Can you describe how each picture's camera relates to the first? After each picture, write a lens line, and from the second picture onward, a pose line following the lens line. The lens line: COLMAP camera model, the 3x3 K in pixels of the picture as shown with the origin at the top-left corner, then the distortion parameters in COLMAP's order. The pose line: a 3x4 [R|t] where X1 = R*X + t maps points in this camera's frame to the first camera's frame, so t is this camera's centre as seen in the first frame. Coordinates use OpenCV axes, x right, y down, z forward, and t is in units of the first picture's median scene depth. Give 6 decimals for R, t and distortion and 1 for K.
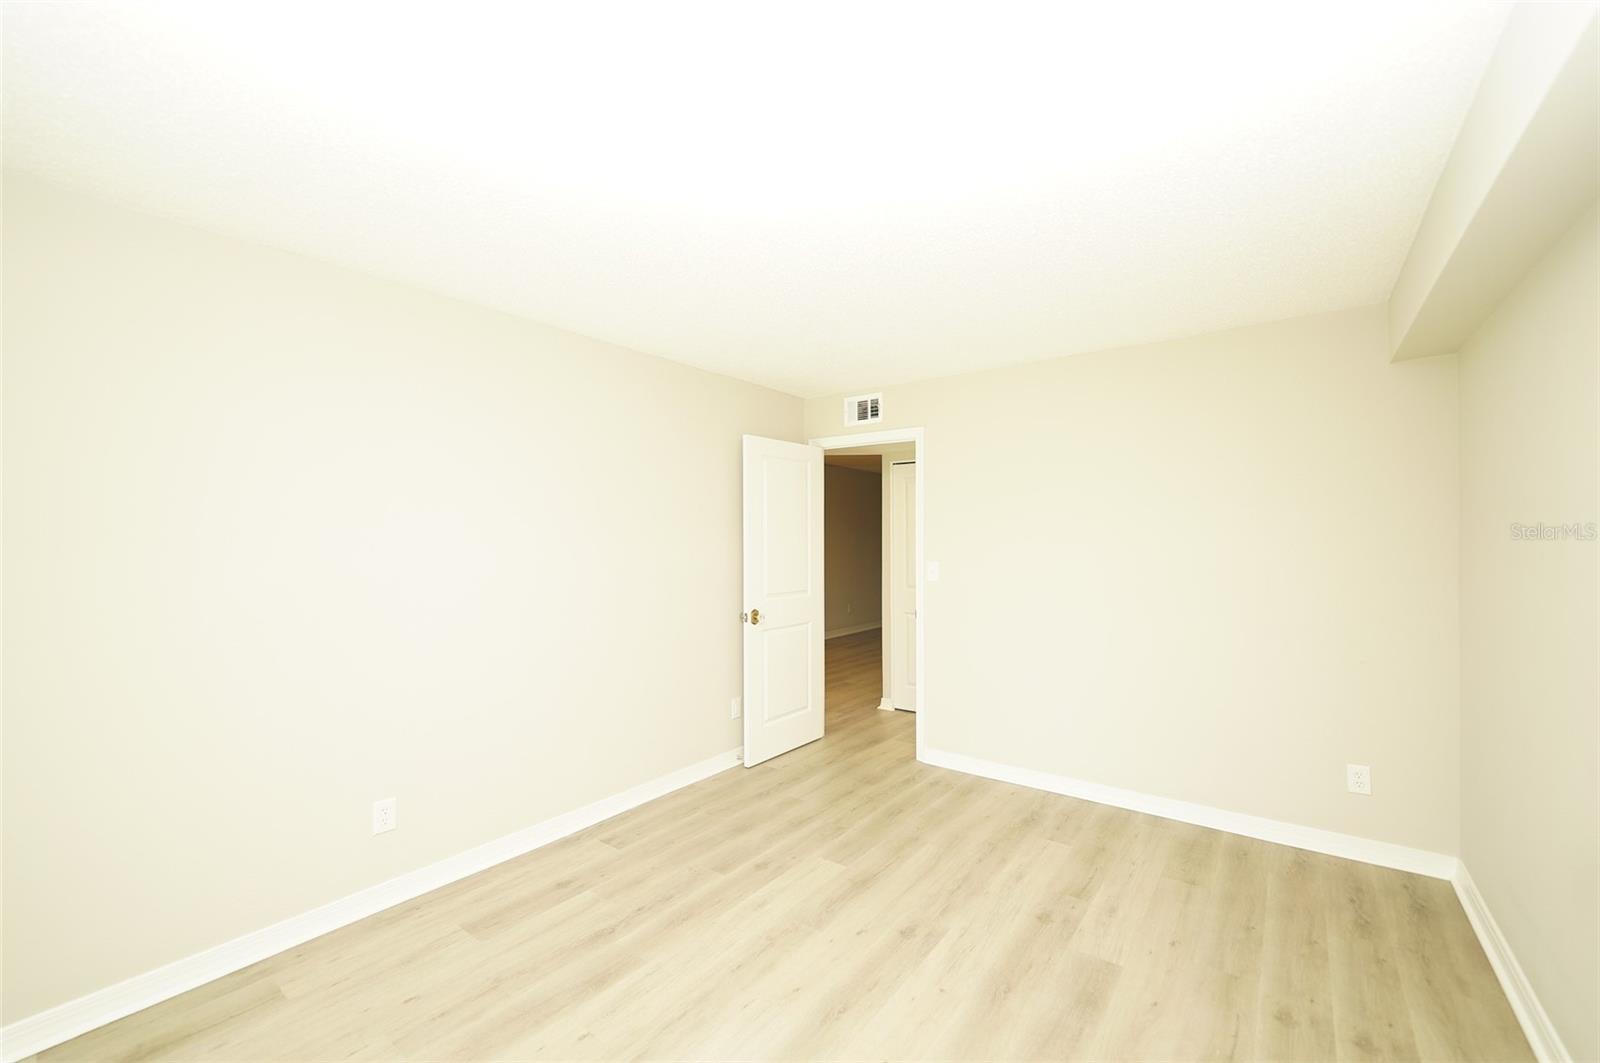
lens RADIAL K [[651.7, 0, 802.4], [0, 651.7, 535.5], [0, 0, 1]] dist [-0.008926, -0.000113]
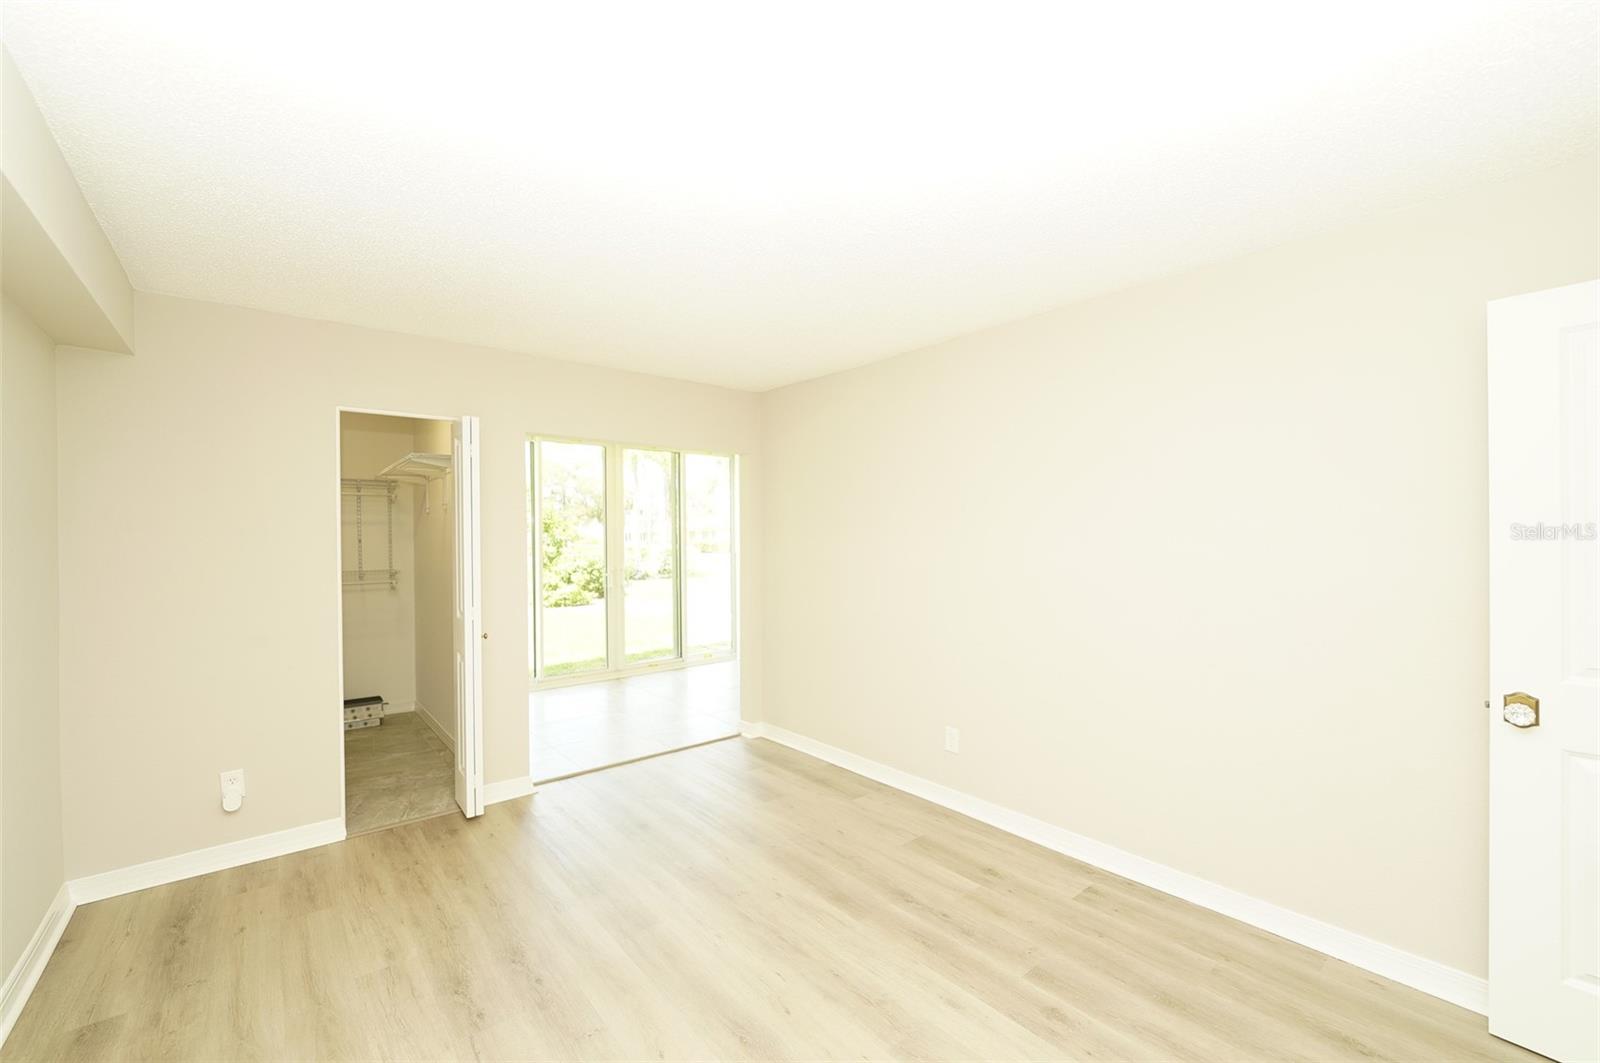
lens RADIAL K [[651.7, 0, 802.6], [0, 651.7, 534.5], [0, 0, 1]] dist [-0.008926, -0.000113]
pose [[-0.231308, 0.003645, -0.972874, 0.658376], [0.012113, 0.999926, 0.000866, 0.001351], [0.972805, -0.011584, -0.231335, 0.906682]]
